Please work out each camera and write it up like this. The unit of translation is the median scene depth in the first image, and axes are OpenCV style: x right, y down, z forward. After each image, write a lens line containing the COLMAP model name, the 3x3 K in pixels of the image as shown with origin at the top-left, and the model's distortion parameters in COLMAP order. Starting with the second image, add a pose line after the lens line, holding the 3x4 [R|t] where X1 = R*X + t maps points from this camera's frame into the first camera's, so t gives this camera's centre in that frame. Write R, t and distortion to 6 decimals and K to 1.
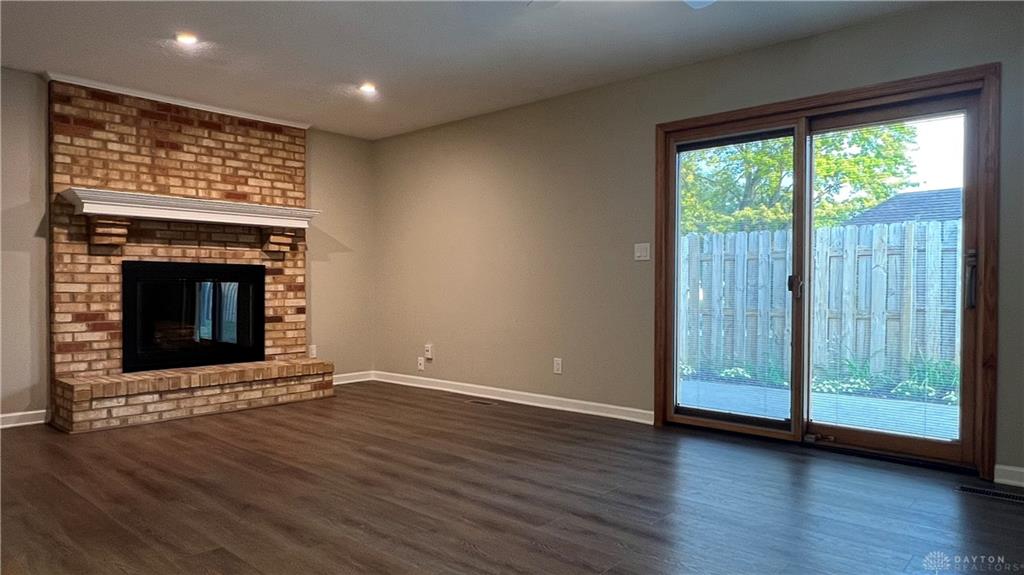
lens RADIAL K [[648.6, 0, 512.0], [0, 648.6, 288.3], [0, 0, 1]] dist [0.000749, 0.000448]
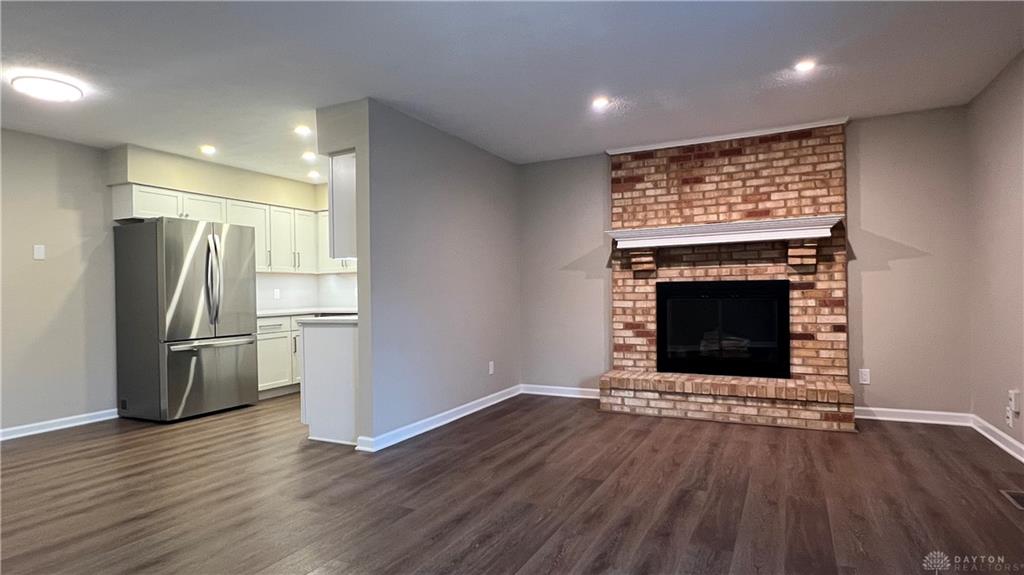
lens RADIAL K [[552.4, 0, 512.3], [0, 552.4, 291.7], [0, 0, 1]] dist [0.001202, -0.000353]
pose [[0.261759, -0.010311, -0.965078, 0.350595], [0.011305, 0.999907, -0.007616, -0.018911], [0.965067, -0.008916, 0.261851, 0.445413]]
